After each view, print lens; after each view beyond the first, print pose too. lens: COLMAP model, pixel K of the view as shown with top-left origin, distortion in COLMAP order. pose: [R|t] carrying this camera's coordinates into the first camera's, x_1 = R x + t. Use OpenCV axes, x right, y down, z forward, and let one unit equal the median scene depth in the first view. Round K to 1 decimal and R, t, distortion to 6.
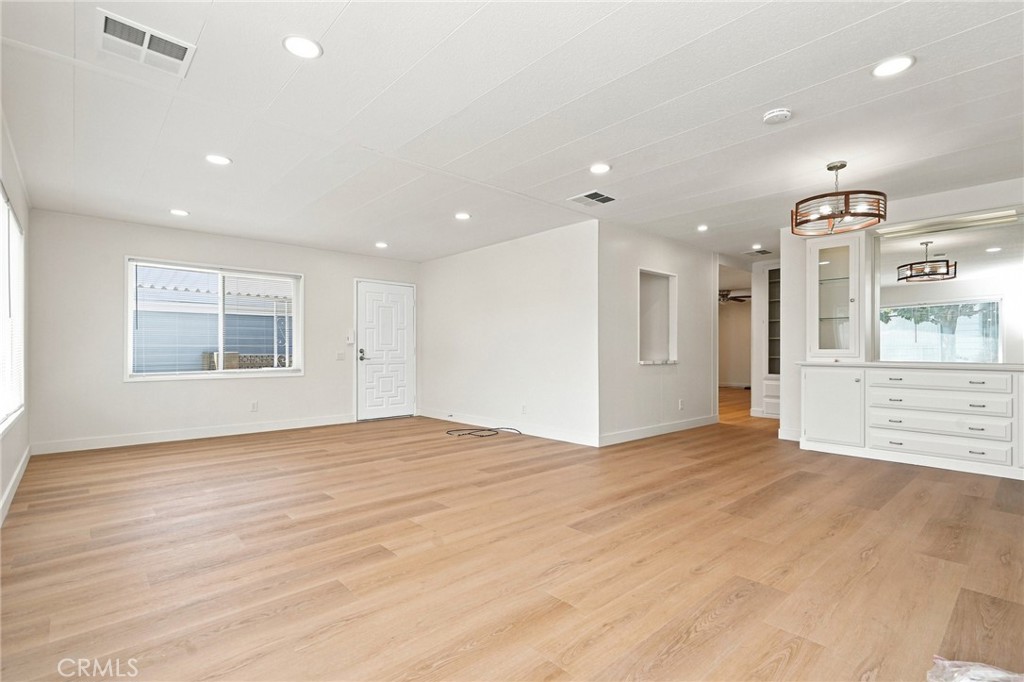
lens RADIAL K [[470.1, 0, 499.8], [0, 470.1, 350.4], [0, 0, 1]] dist [0.008253, -0.003614]
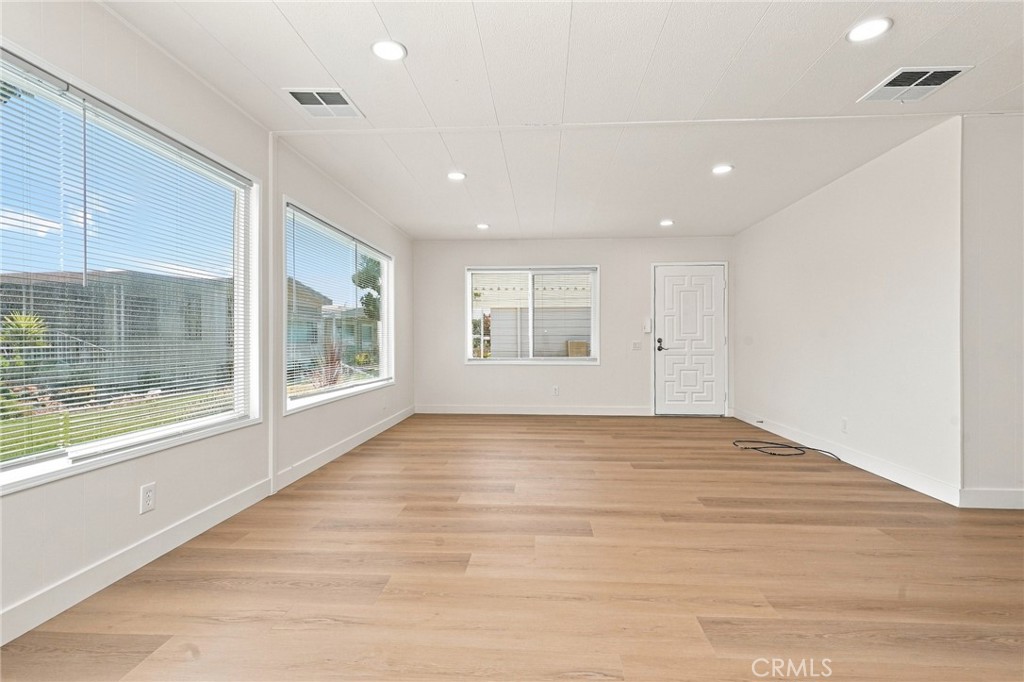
lens RADIAL K [[470.1, 0, 519.8], [0, 470.1, 338.2], [0, 0, 1]] dist [0.008253, -0.003614]
pose [[0.715105, -0.003002, -0.699011, 0.281456], [0.002633, 0.999995, -0.001601, -0.004329], [0.699012, -0.000696, 0.715109, 0.252132]]
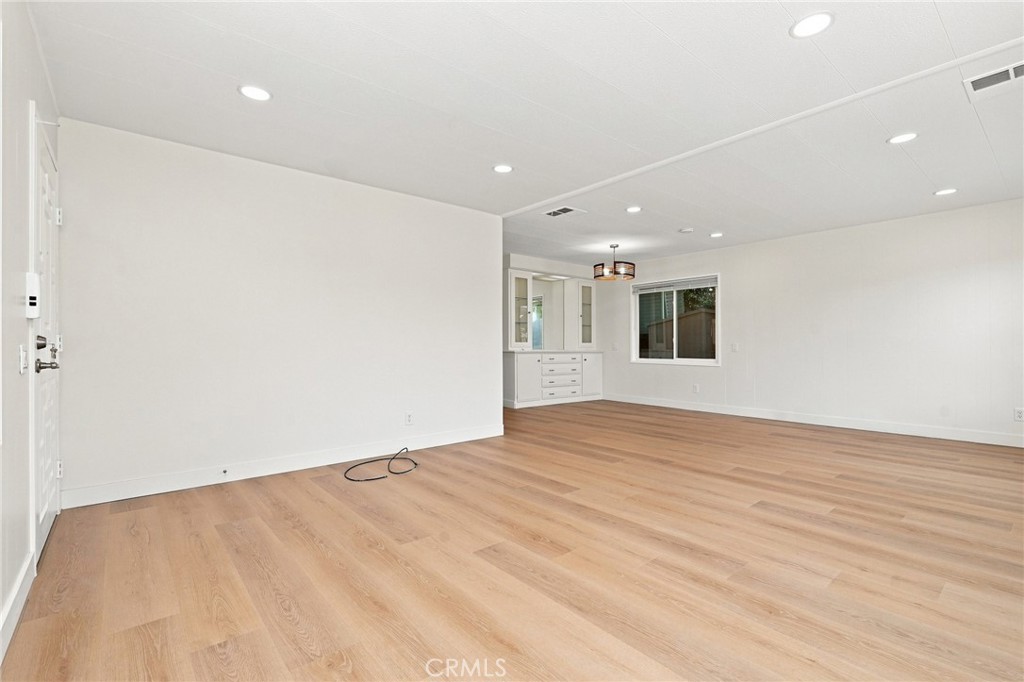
lens RADIAL K [[470.1, 0, 511.3], [0, 470.1, 343.8], [0, 0, 1]] dist [0.008253, -0.003614]
pose [[0.023677, 0.001037, 0.999719, -1.061876], [-0.000507, 0.999999, -0.001025, 0.004836], [-0.999720, -0.000482, 0.023677, 1.206186]]
